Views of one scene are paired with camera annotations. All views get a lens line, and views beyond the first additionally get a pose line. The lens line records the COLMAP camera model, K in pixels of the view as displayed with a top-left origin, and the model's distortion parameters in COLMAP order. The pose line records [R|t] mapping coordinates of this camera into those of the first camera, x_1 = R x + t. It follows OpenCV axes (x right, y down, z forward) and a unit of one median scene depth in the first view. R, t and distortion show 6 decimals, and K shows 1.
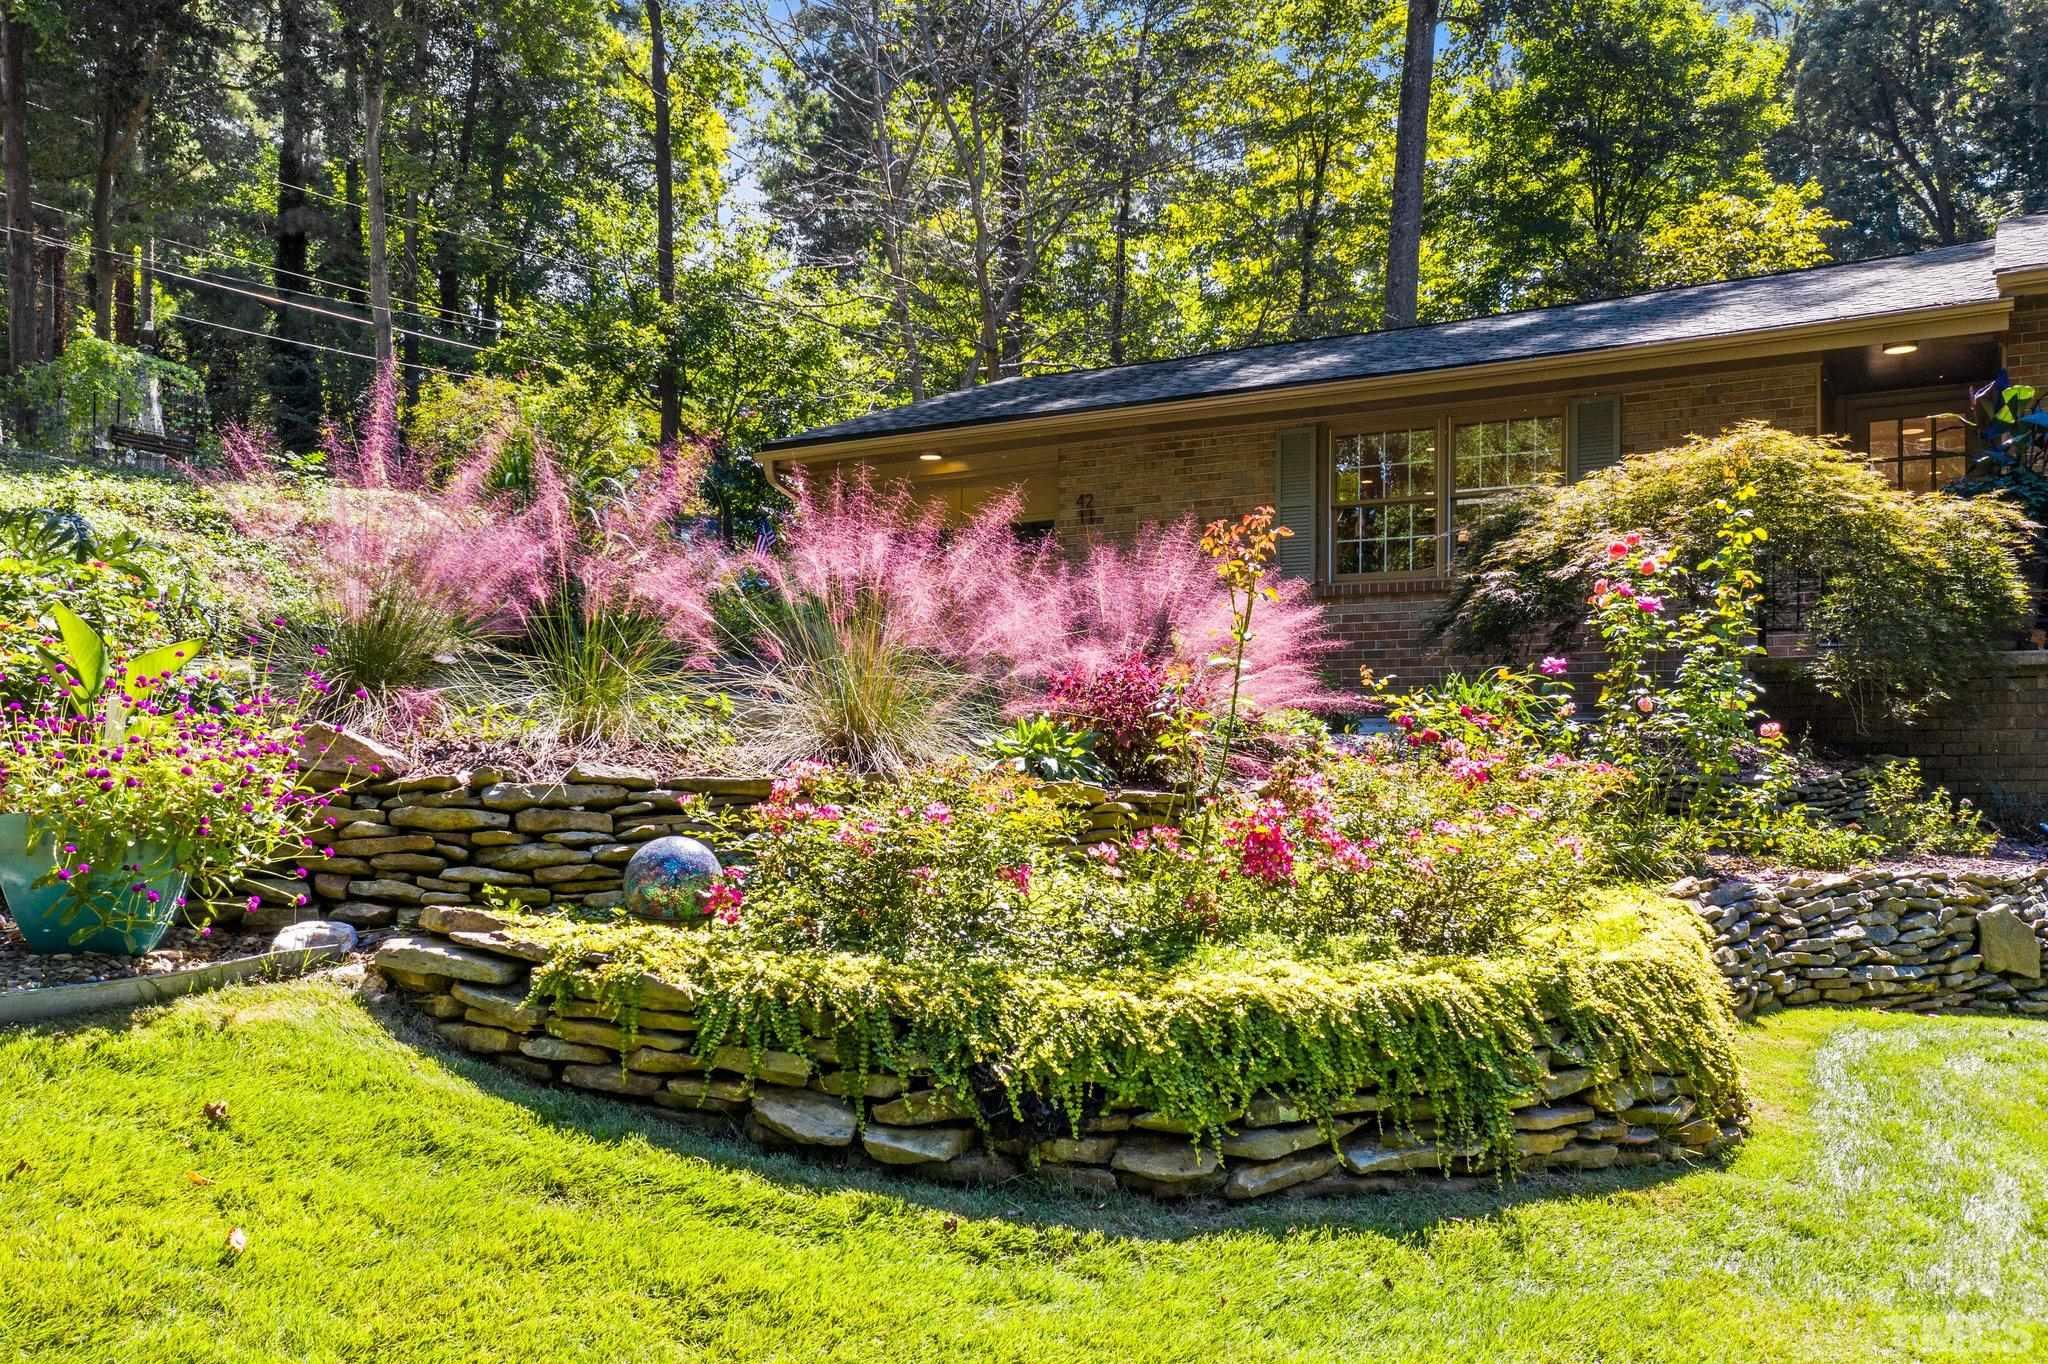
lens RADIAL K [[1670.9, 0, 1022.6], [0, 1670.9, 685.5], [0, 0, 1]] dist [-0.003846, 0.000408]
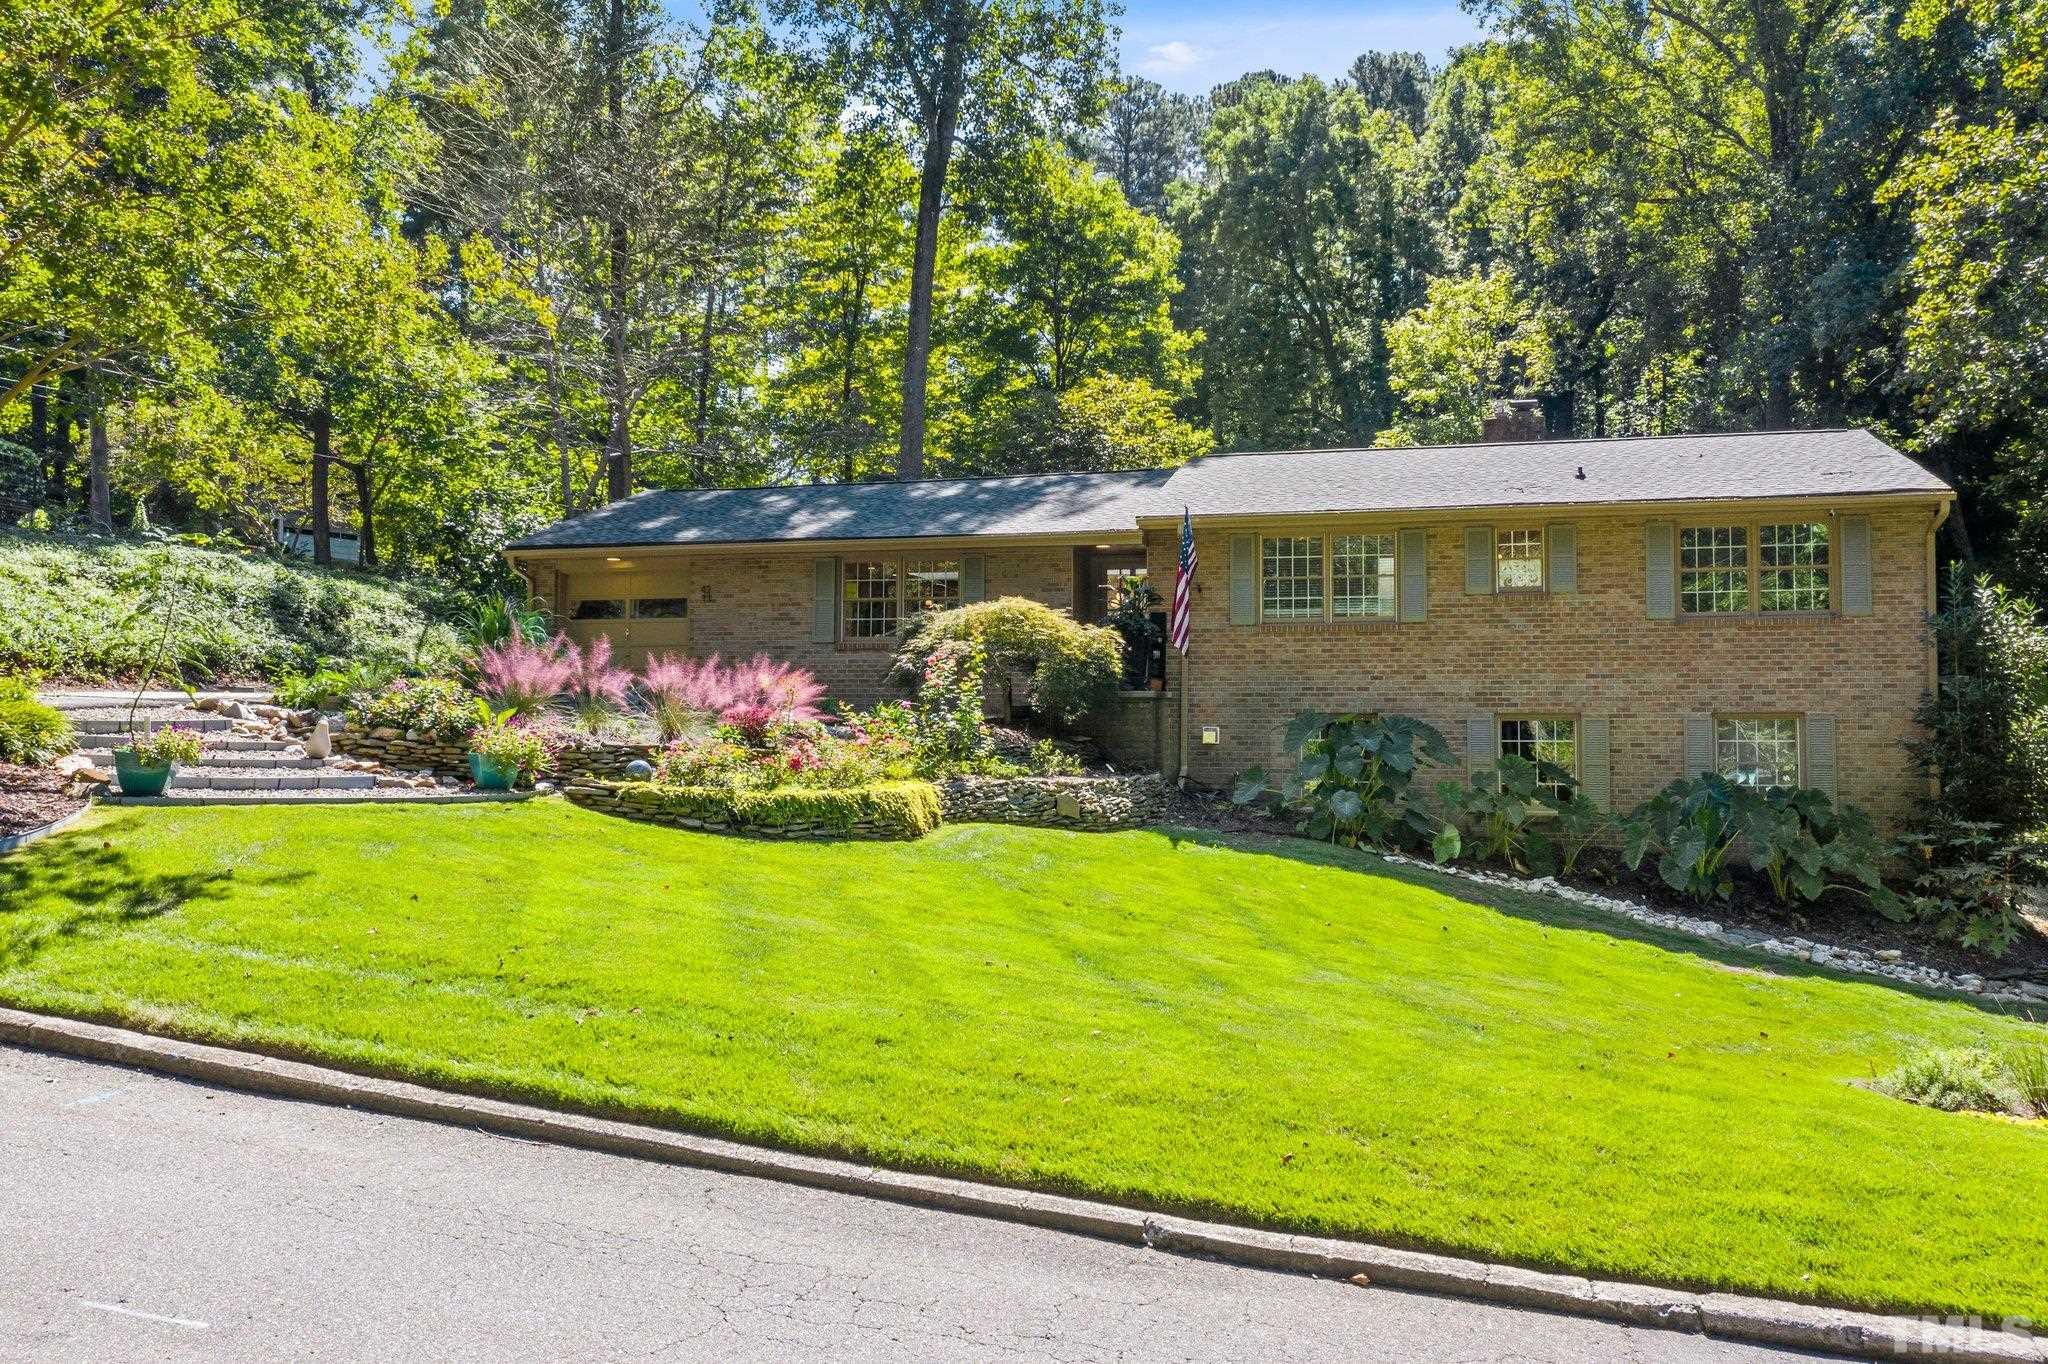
lens RADIAL K [[1670.9, 0, 1022.6], [0, 1670.9, 685.5], [0, 0, 1]] dist [-0.003846, 0.000408]
pose [[0.965159, 0.010756, 0.261442, -0.234048], [-0.015332, 0.999763, 0.015470, -0.096985], [-0.261213, -0.018940, 0.965095, -1.856913]]
